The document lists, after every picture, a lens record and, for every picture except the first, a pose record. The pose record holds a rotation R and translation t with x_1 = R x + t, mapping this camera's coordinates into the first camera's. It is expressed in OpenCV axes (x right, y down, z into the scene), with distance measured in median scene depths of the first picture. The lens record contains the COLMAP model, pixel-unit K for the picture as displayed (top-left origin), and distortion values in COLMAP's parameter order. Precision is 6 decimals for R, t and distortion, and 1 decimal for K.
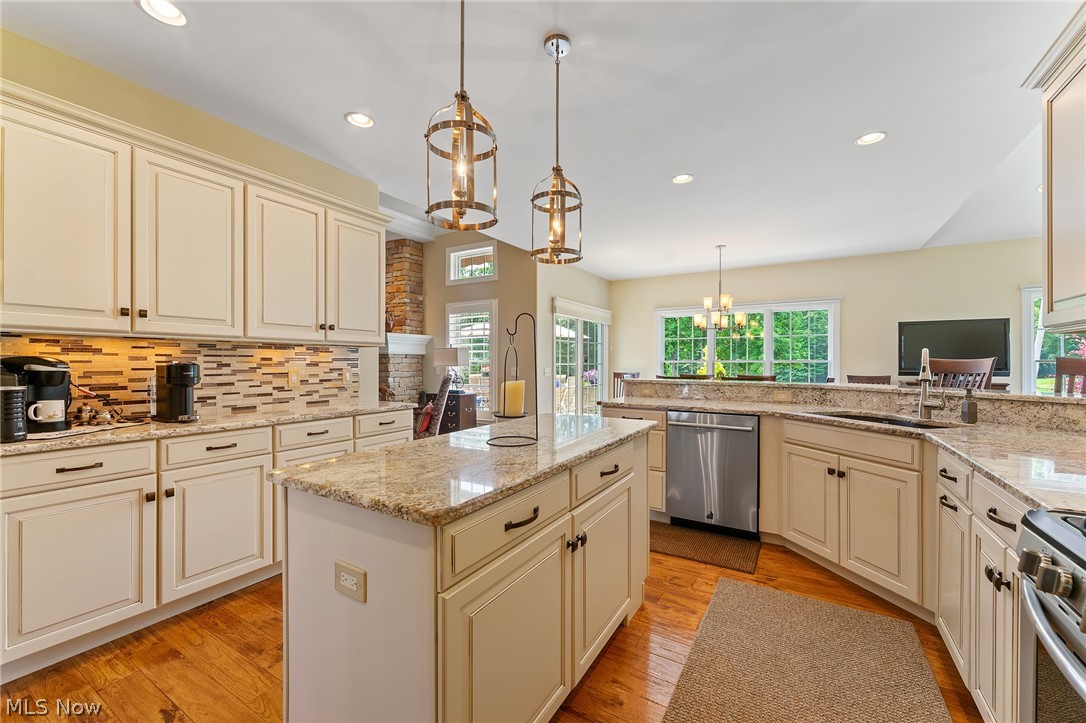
lens RADIAL K [[430.1, 0, 543.0], [0, 430.1, 361.5], [0, 0, 1]] dist [0.001151, -0.000029]
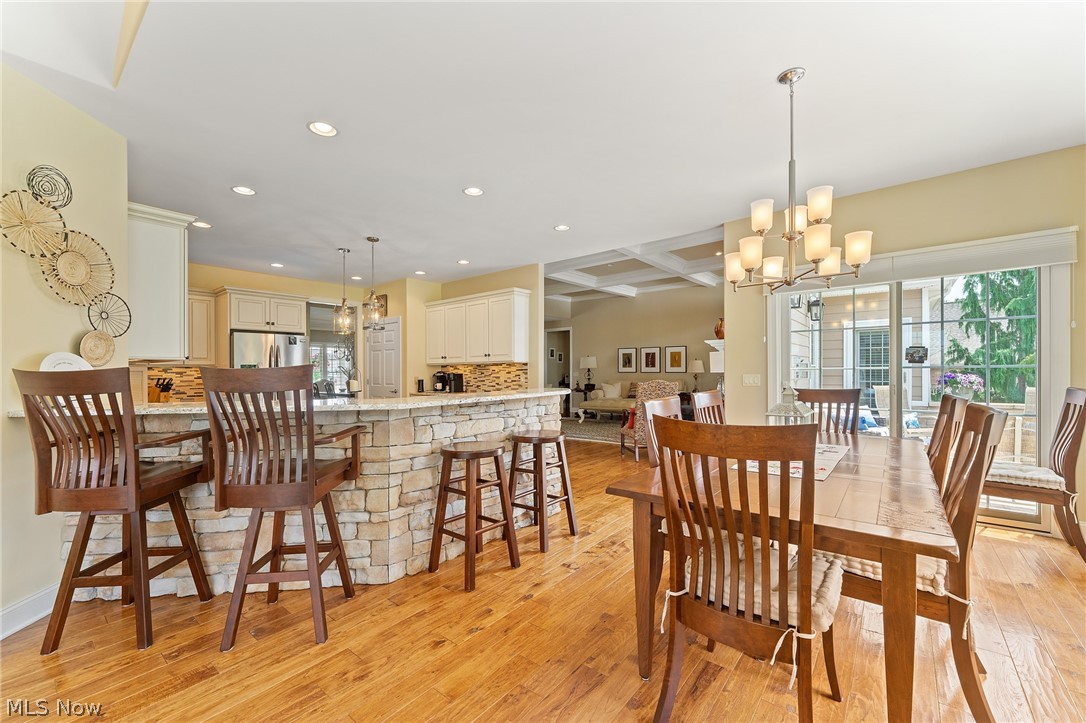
lens RADIAL K [[437.9, 0, 525.5], [0, 437.9, 364.6], [0, 0, 1]] dist [0.001386, -0.000188]
pose [[-0.164674, -0.018382, -0.986177, 1.538586], [0.014433, 0.999674, -0.021044, 0.014308], [0.986242, -0.017699, -0.164356, 1.493946]]
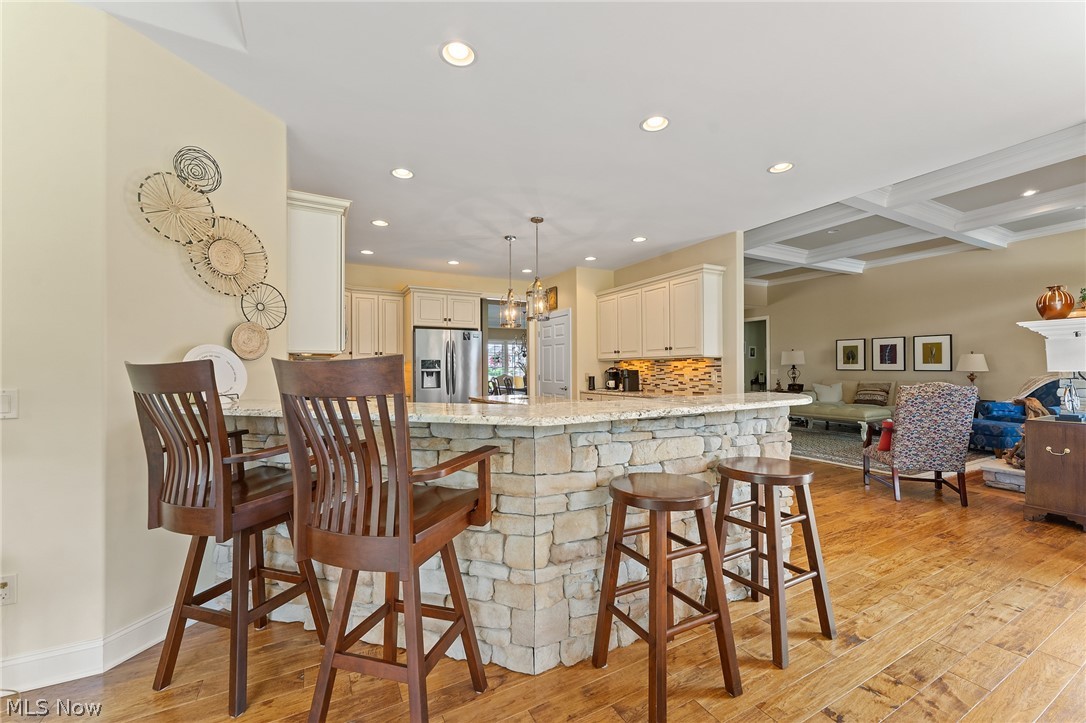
lens RADIAL K [[421.1, 0, 537.5], [0, 421.1, 355.4], [0, 0, 1]] dist [0.001070, -0.000054]
pose [[-0.512821, -0.029982, -0.857972, 1.222962], [0.005553, 0.999253, -0.038238, 0.011843], [0.858478, -0.024374, -0.512272, 1.384315]]
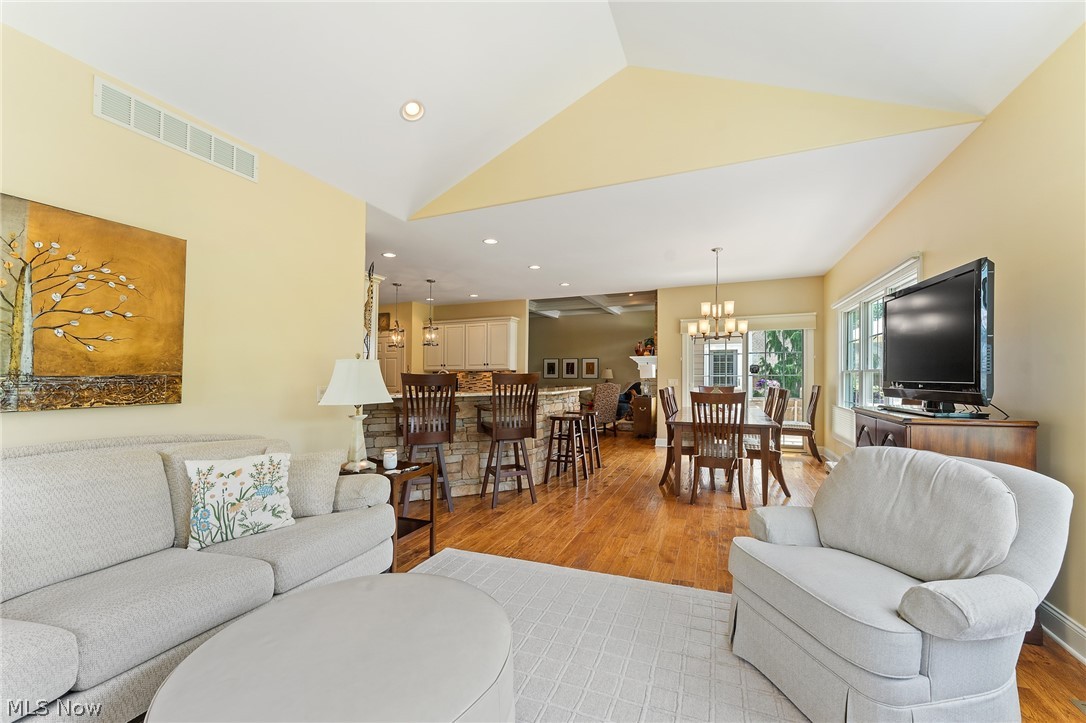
lens RADIAL K [[444.0, 0, 514.6], [0, 444.0, 364.1], [0, 0, 1]] dist [-0.000810, -0.000070]
pose [[0.108581, -0.033432, -0.993525, 2.367675], [0.009213, 0.999425, -0.032624, 0.015951], [0.994045, -0.005611, 0.108827, 0.844401]]
